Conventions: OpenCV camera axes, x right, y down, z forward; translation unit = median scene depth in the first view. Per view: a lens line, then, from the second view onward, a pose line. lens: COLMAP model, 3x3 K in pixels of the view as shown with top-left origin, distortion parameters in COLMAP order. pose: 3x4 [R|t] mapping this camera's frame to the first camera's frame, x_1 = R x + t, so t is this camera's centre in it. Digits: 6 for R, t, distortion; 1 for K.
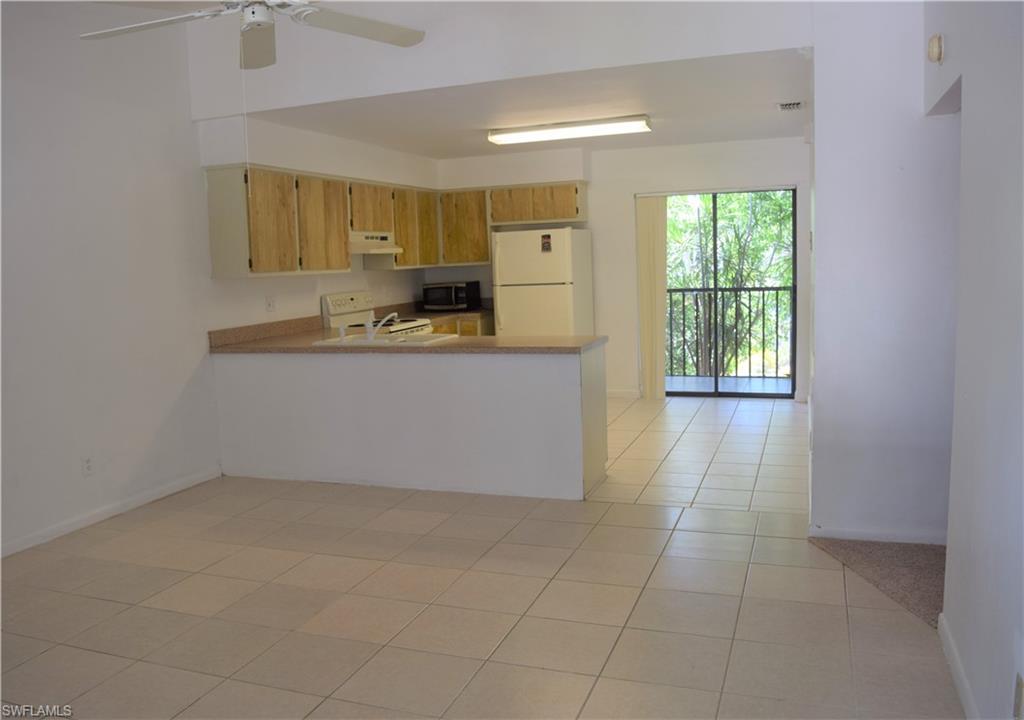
lens RADIAL K [[847.4, 0, 506.3], [0, 847.4, 358.1], [0, 0, 1]] dist [0.007447, -0.001406]
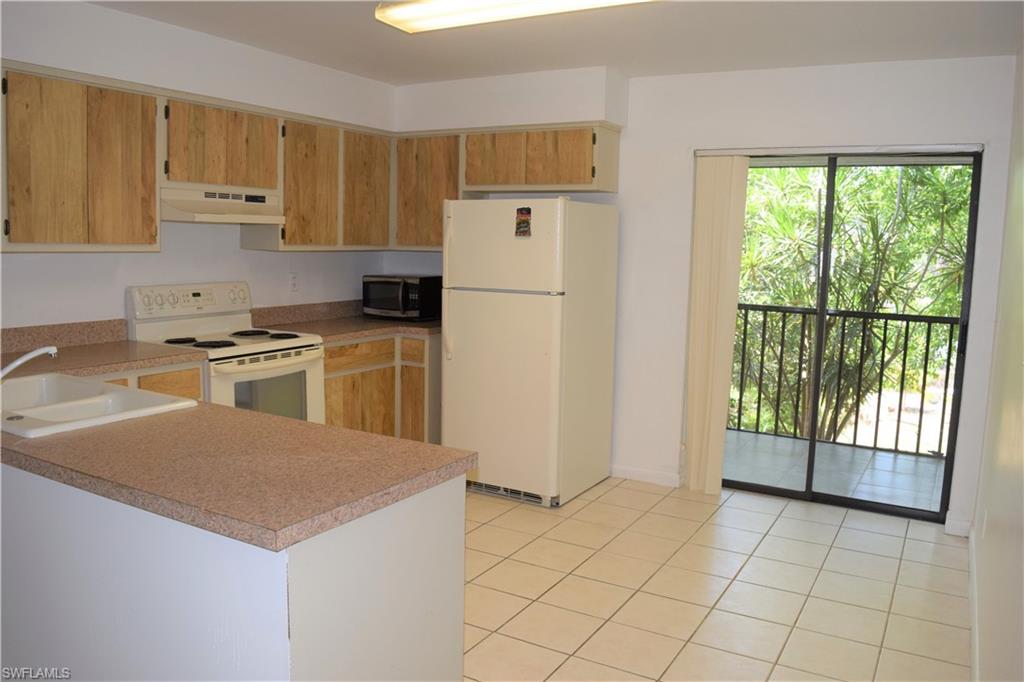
lens RADIAL K [[808.1, 0, 520.4], [0, 808.1, 343.2], [0, 0, 1]] dist [-0.057233, 0.001950]
pose [[0.984221, 0.083435, -0.156038, 0.130095], [-0.081976, 0.996509, 0.015772, -0.057113], [0.156809, -0.002731, 0.987625, 0.421868]]
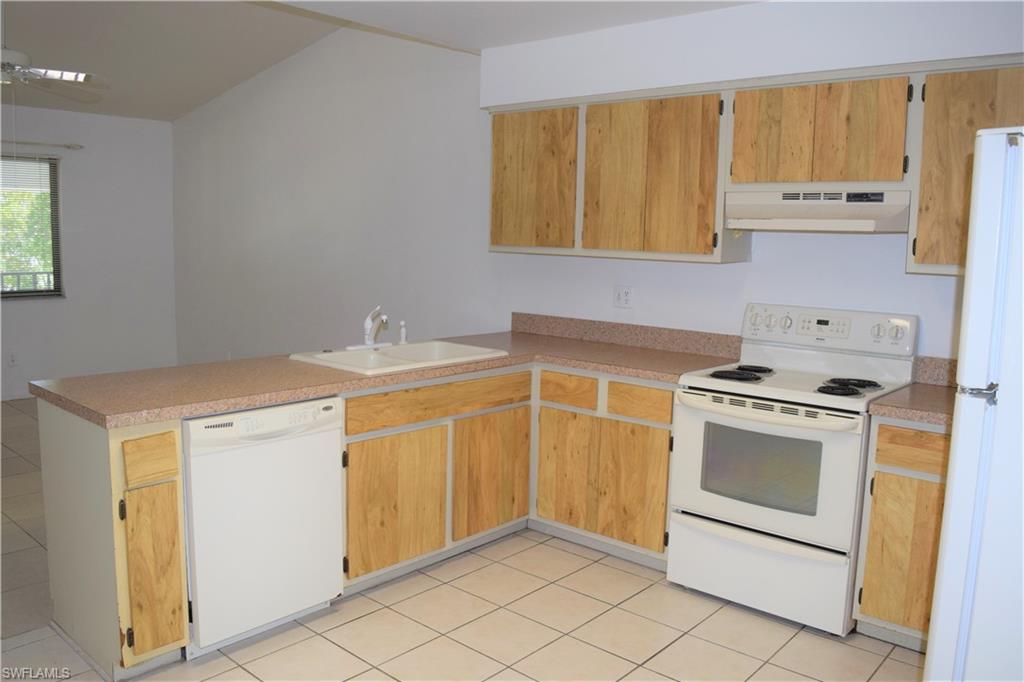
lens RADIAL K [[808.1, 0, 513.8], [0, 808.1, 337.7], [0, 0, 1]] dist [-0.057233, 0.001950]
pose [[-0.349871, 0.145000, -0.925508, 0.283739], [-0.126411, 0.971605, 0.200010, -0.119278], [0.928230, 0.186972, -0.321607, 0.896374]]
